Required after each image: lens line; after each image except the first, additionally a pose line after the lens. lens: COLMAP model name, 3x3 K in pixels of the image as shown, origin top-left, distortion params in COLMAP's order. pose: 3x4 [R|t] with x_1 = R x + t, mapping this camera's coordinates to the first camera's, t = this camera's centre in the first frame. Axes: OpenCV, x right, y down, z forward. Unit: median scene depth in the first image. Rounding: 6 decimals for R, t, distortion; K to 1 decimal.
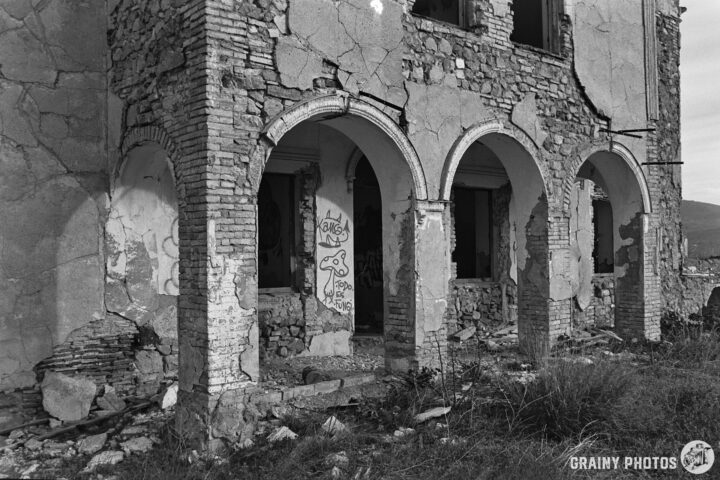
lens RADIAL K [[741.9, 0, 360.0], [0, 741.9, 240.0], [0, 0, 1]] dist [-0.040656, 0.024394]
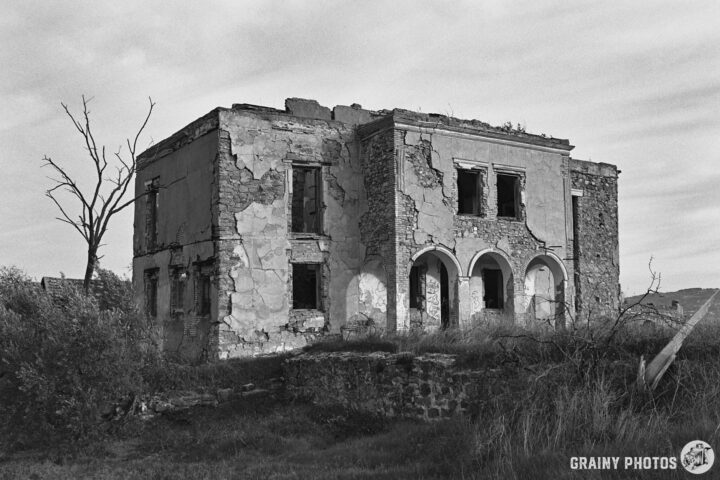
lens RADIAL K [[741.9, 0, 360.0], [0, 741.9, 240.0], [0, 0, 1]] dist [-0.040656, 0.024394]
pose [[0.988992, -0.010965, -0.147561, 0.112566], [-0.002158, 0.996076, -0.088478, 0.060404], [0.147953, 0.087822, 0.985087, -1.866574]]
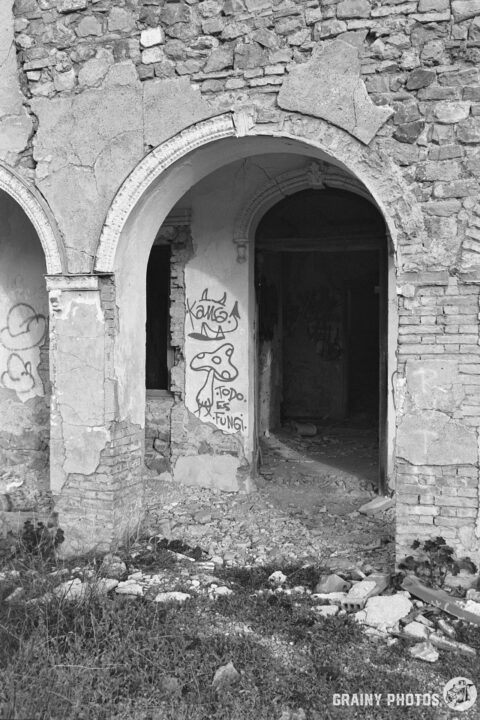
lens RADIAL K [[741.9, 0, 240.0], [0, 741.9, 360.0], [0, 0, 1]] dist [-0.040656, 0.024394]
pose [[0.487147, 0.045280, -0.872145, 0.677297], [0.009674, 0.998314, 0.057234, -0.012993], [0.873266, -0.036318, 0.485888, 0.744830]]
